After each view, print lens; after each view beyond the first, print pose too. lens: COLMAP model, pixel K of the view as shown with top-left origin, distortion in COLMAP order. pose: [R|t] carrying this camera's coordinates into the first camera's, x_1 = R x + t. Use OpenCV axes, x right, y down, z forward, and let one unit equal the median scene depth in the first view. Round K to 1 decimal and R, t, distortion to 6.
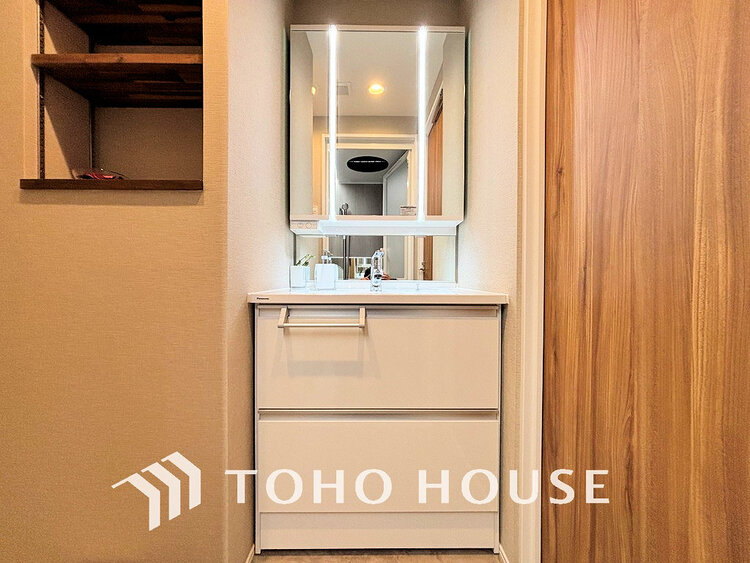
lens RADIAL K [[302.6, 0, 372.3], [0, 302.6, 278.2], [0, 0, 1]] dist [-0.000058, -0.001105]
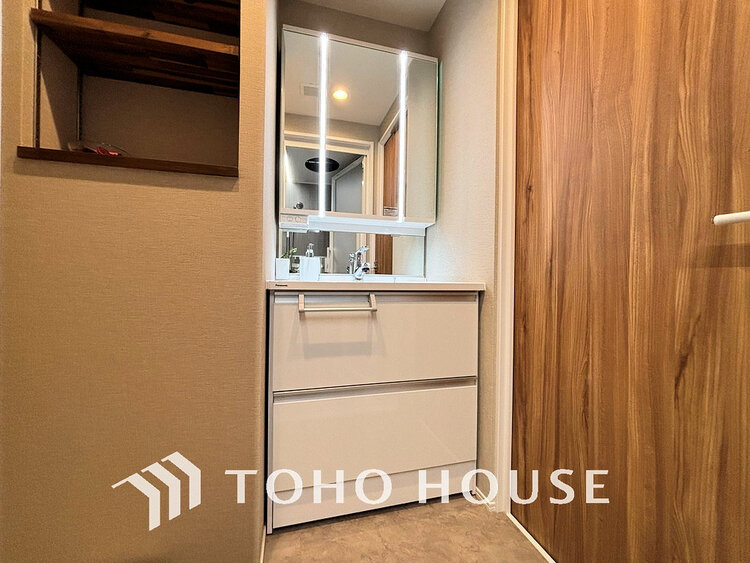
lens RADIAL K [[302.6, 0, 374.5], [0, 302.6, 277.6], [0, 0, 1]] dist [-0.000058, -0.001105]
pose [[0.968188, 0.010616, 0.250000, -0.354485], [-0.008171, 0.999908, -0.010815, 0.056482], [-0.250091, 0.008428, 0.968186, -0.111240]]
